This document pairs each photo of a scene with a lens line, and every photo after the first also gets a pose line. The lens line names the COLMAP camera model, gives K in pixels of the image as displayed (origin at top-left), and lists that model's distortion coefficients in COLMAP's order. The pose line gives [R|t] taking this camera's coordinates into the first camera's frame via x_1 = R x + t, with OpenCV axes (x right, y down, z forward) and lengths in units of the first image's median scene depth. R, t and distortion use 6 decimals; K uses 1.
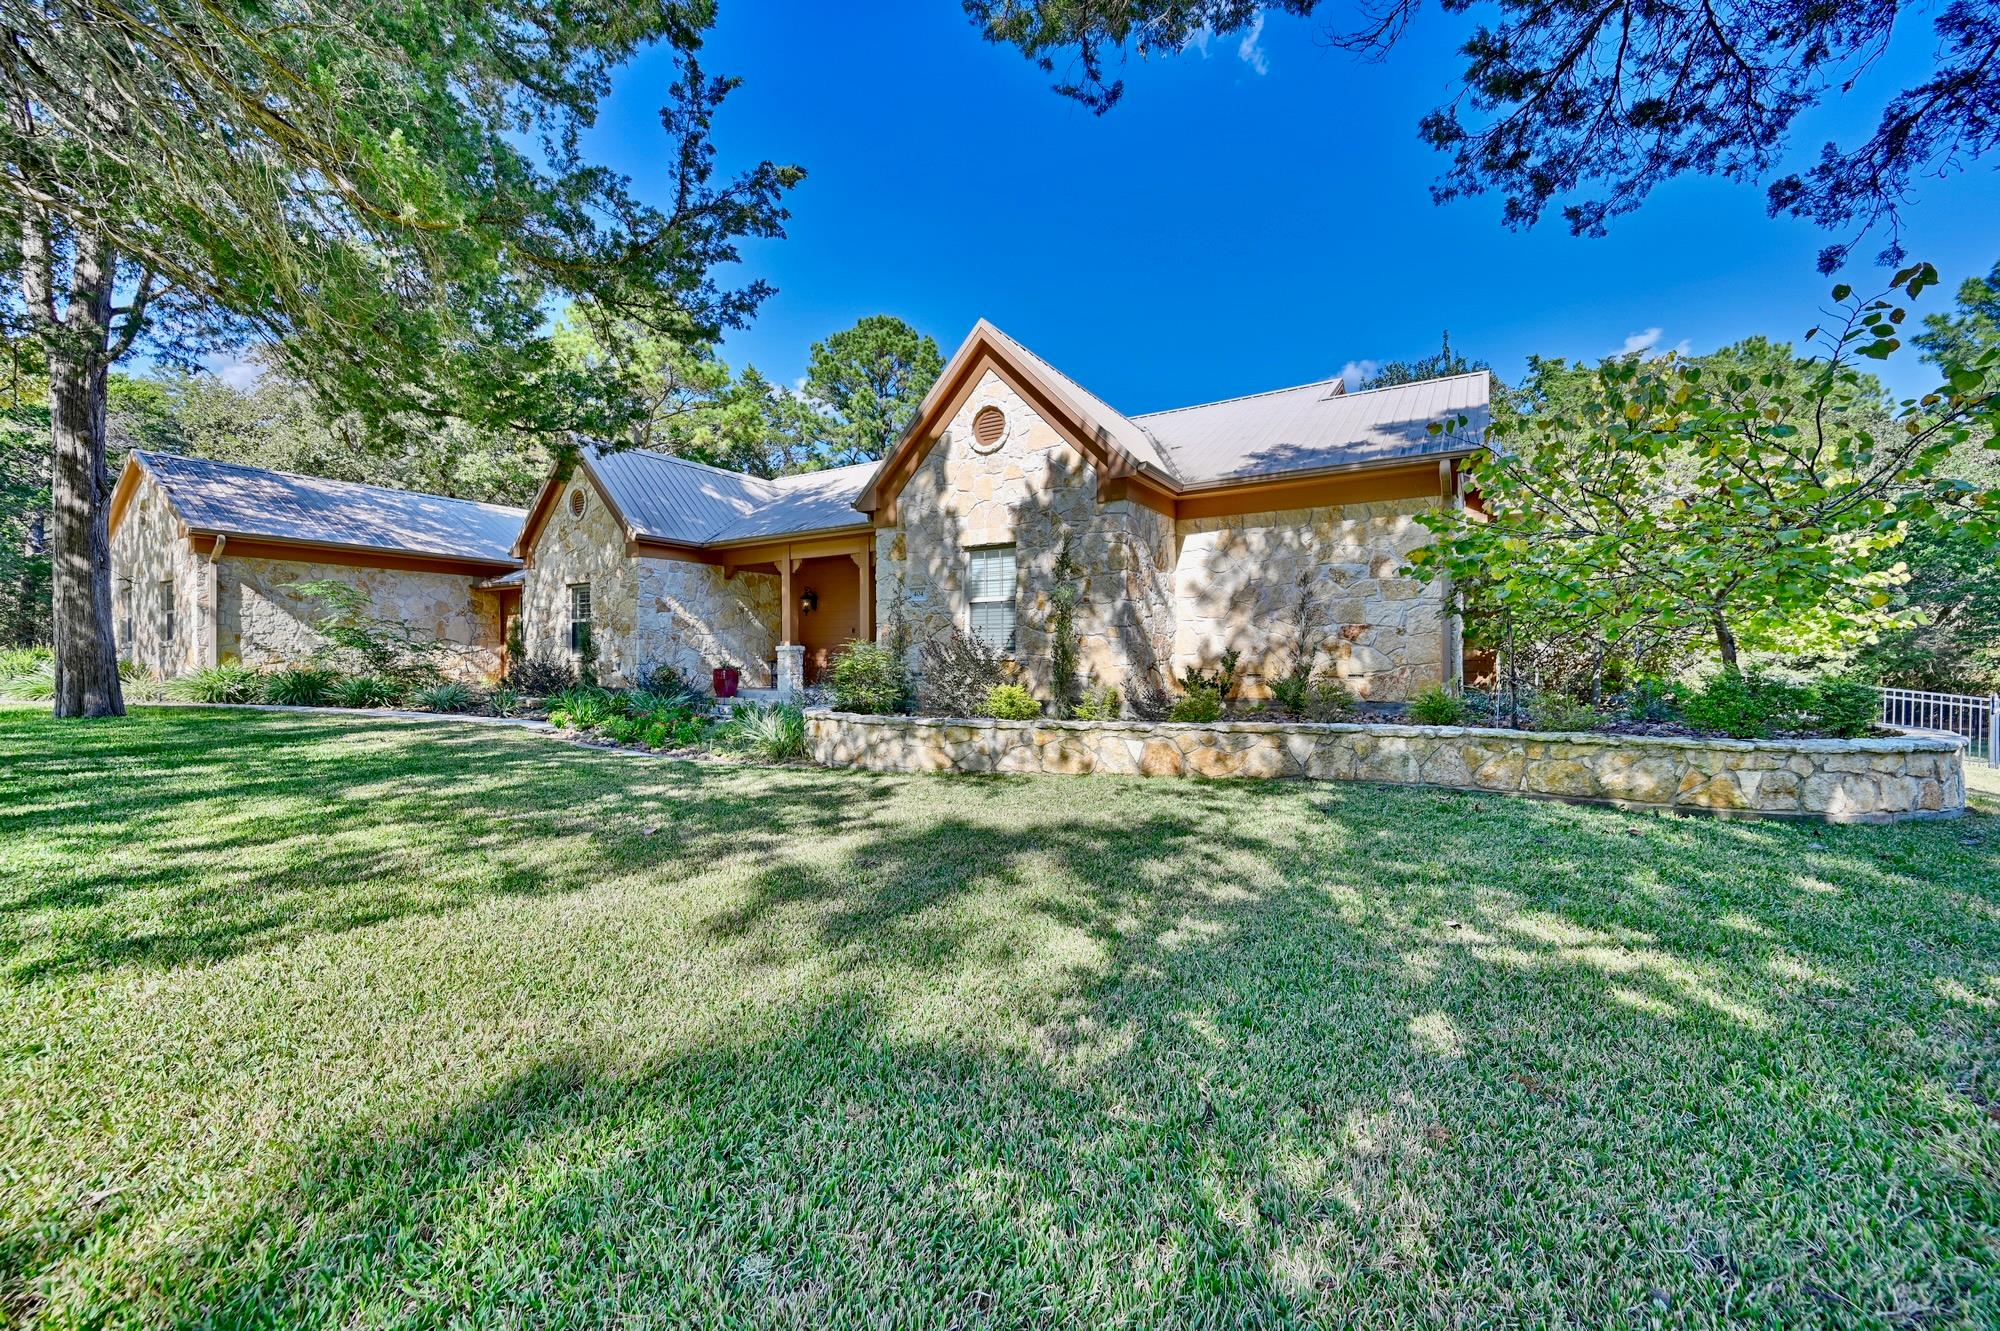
lens RADIAL K [[792.8, 0, 1000.0], [0, 792.8, 665.5], [0, 0, 1]] dist [-0.003649, -0.000457]
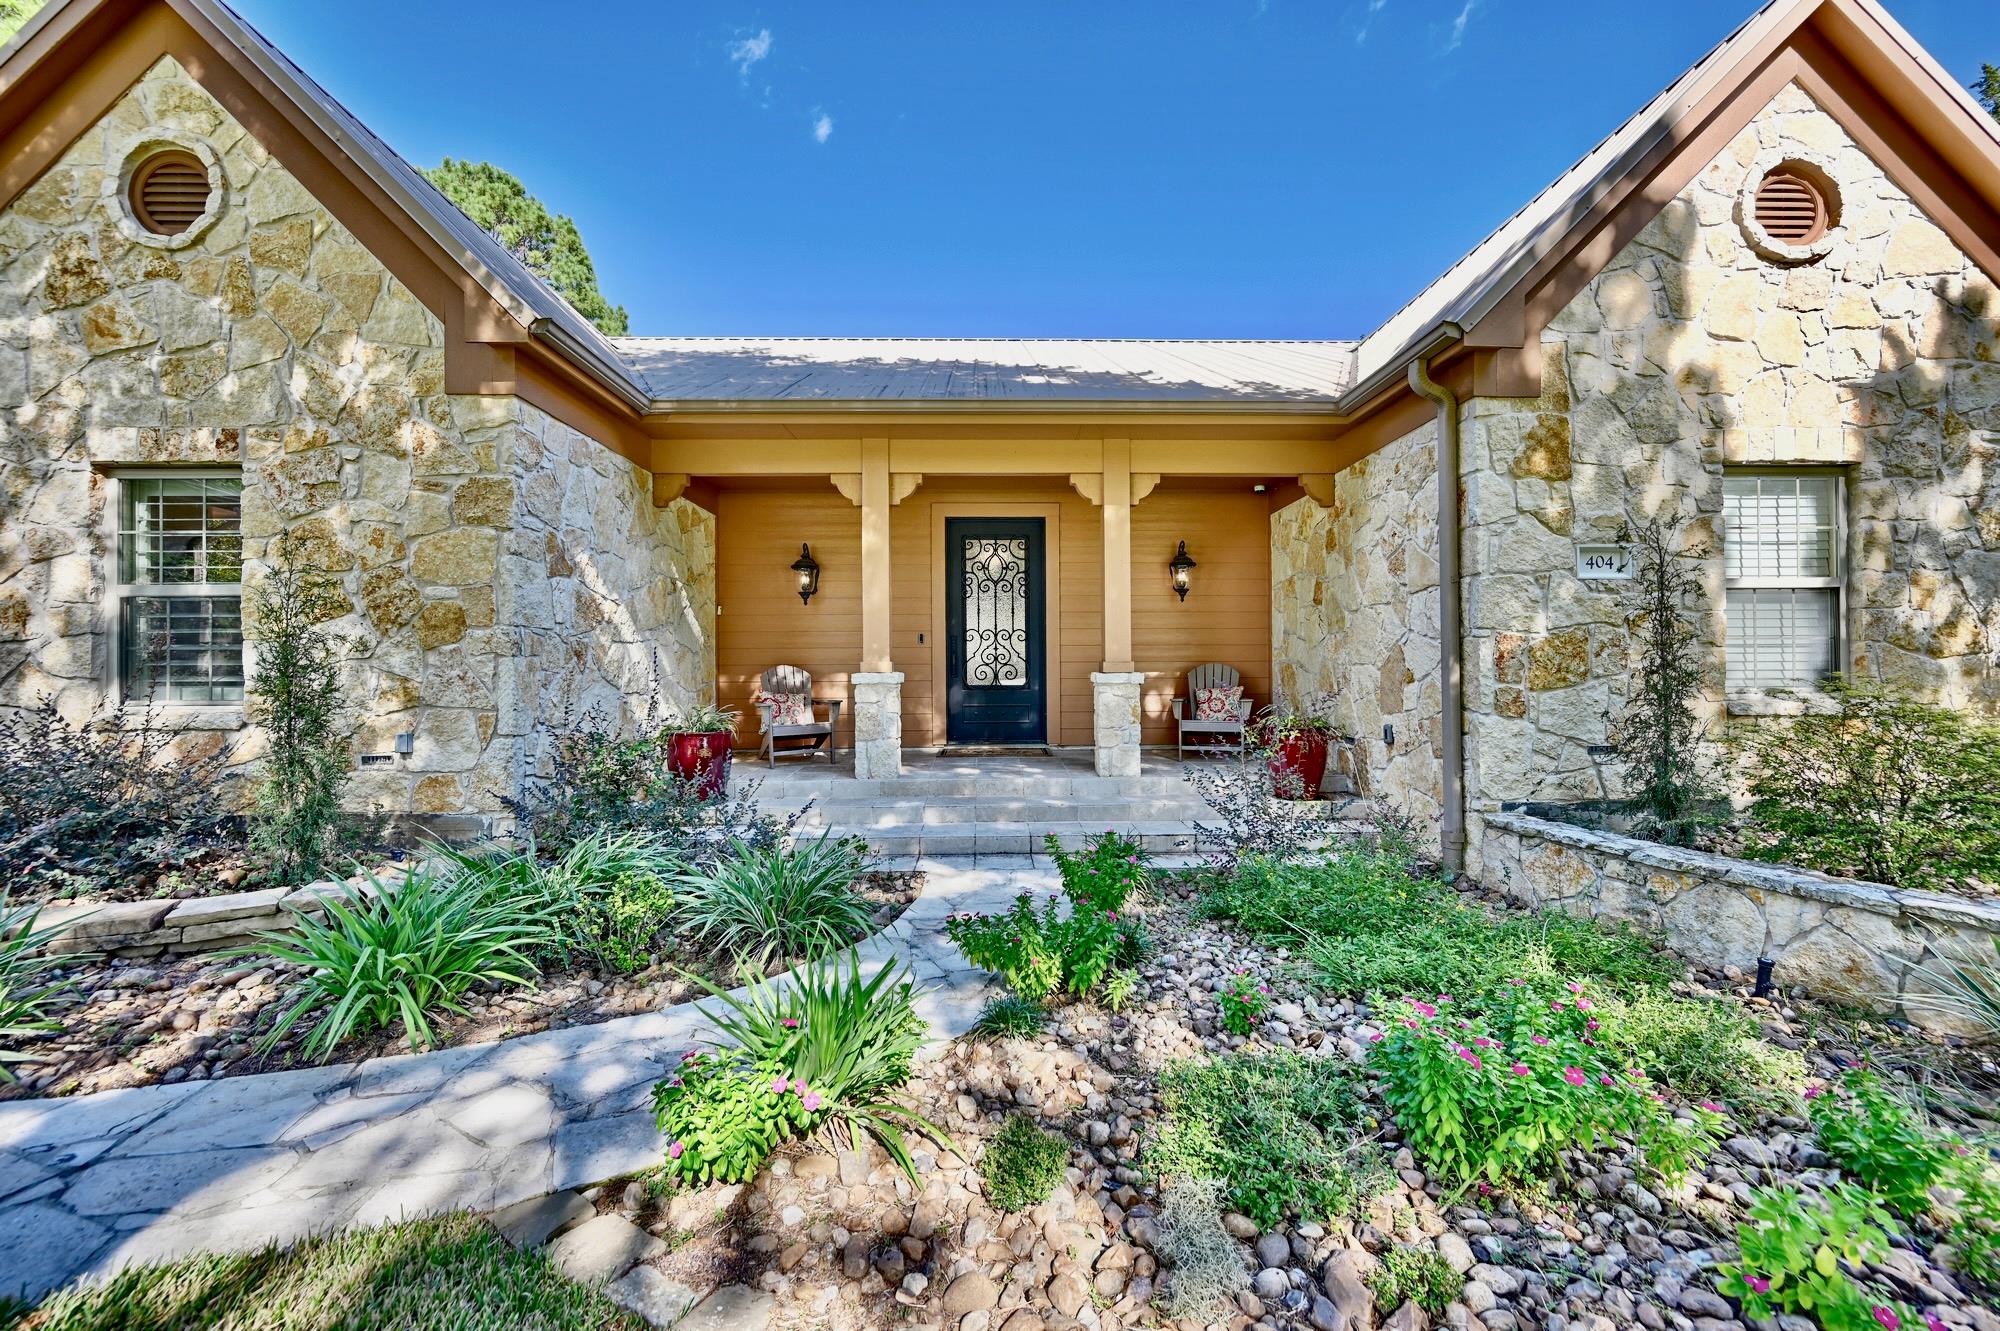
lens RADIAL K [[792.8, 0, 1000.0], [0, 792.8, 665.5], [0, 0, 1]] dist [-0.003649, -0.000457]
pose [[0.839344, 0.001138, 0.543600, -0.621537], [0.008187, 0.999858, -0.014735, -0.030104], [-0.543539, 0.016818, 0.839215, 0.843571]]
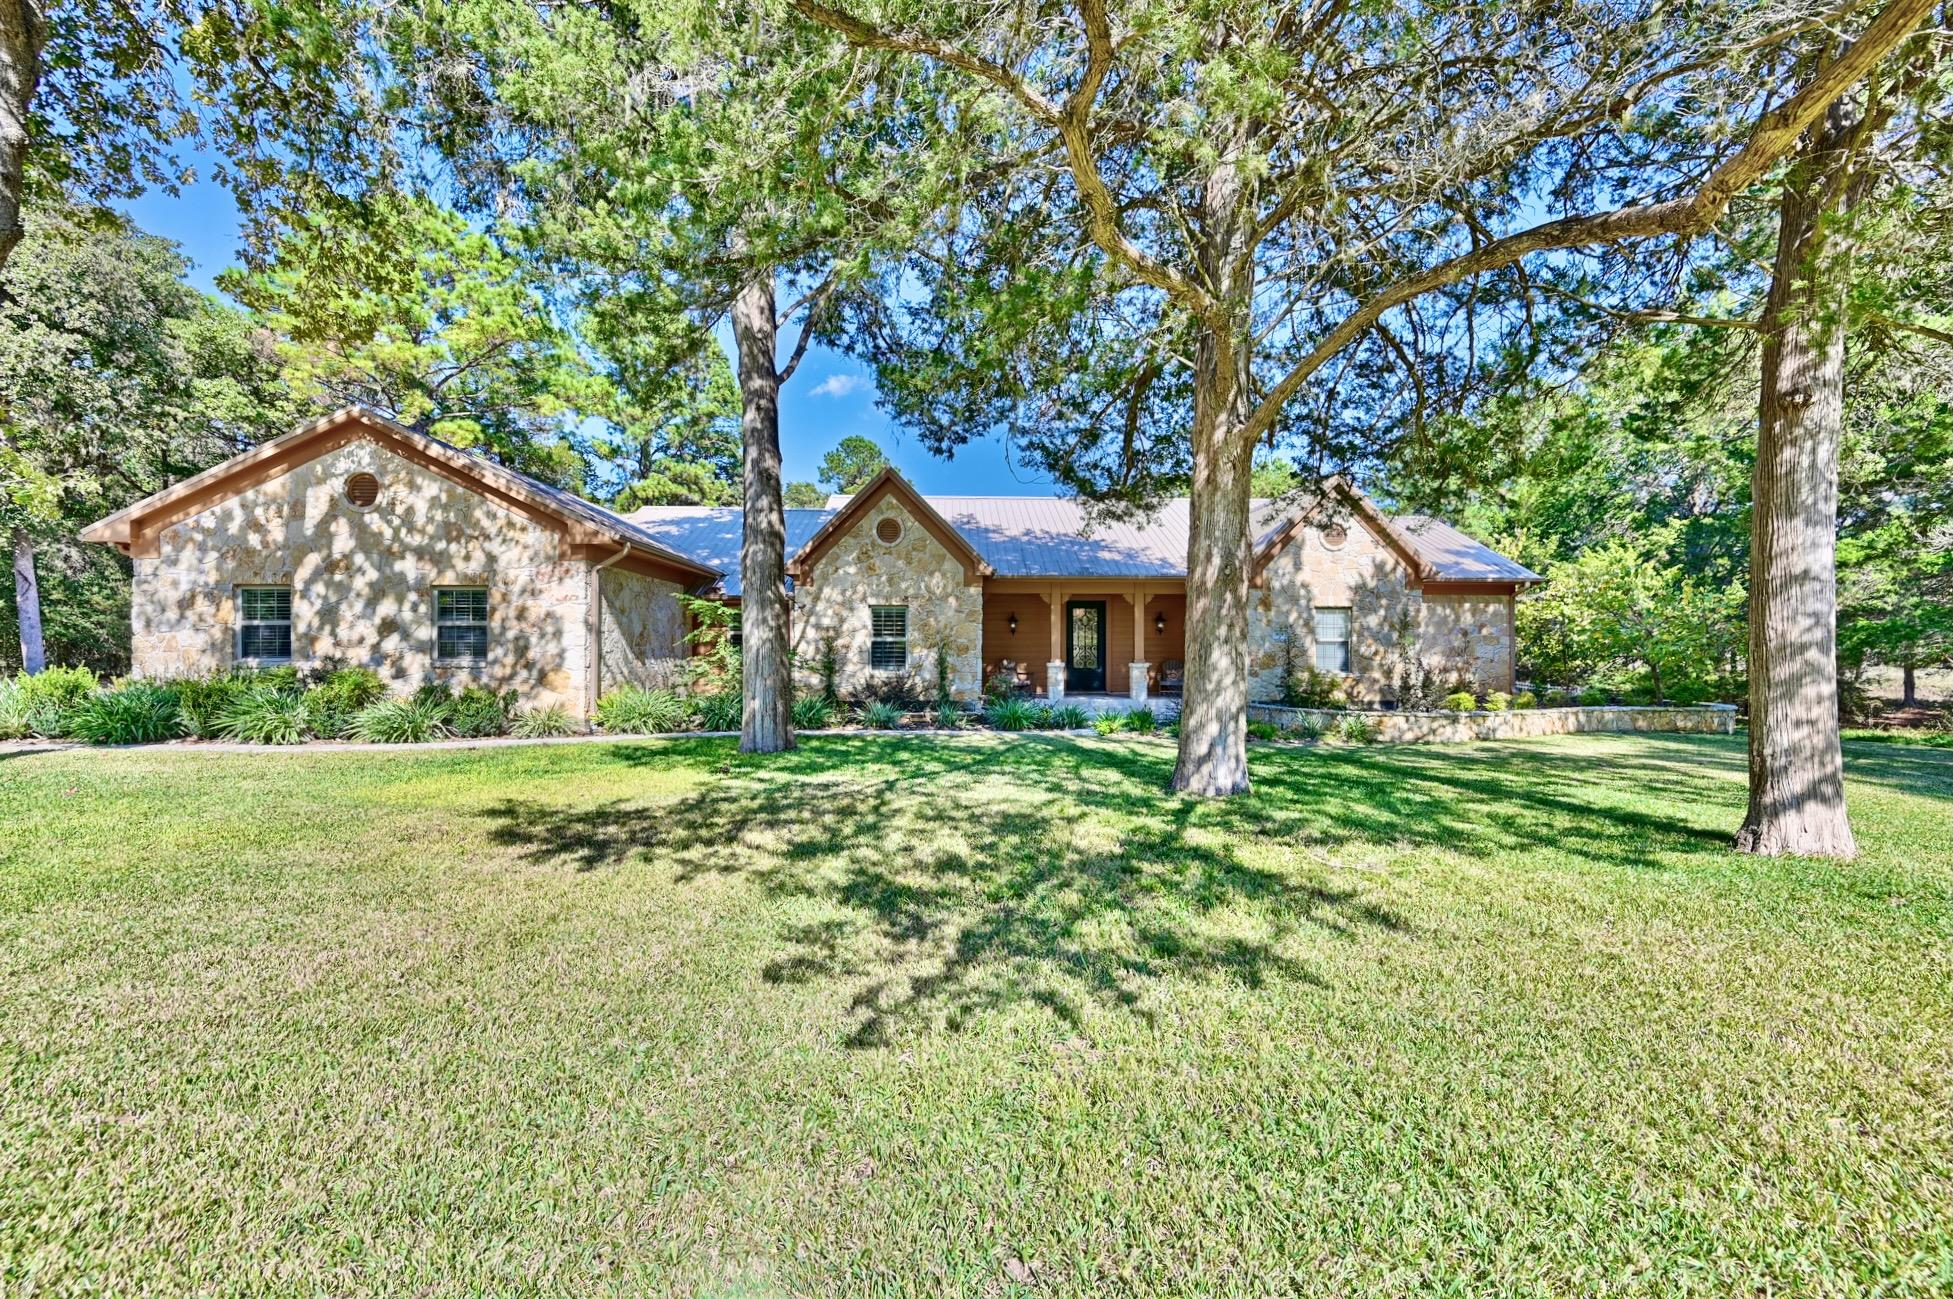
lens RADIAL K [[774.1, 0, 976.5], [0, 774.1, 649.5], [0, 0, 1]] dist [-0.003649, -0.000457]
pose [[0.839307, 0.007996, 0.543599, -1.447438], [-0.000910, 0.999911, -0.013303, -0.041659], [-0.543657, 0.010671, 0.839240, 0.061233]]
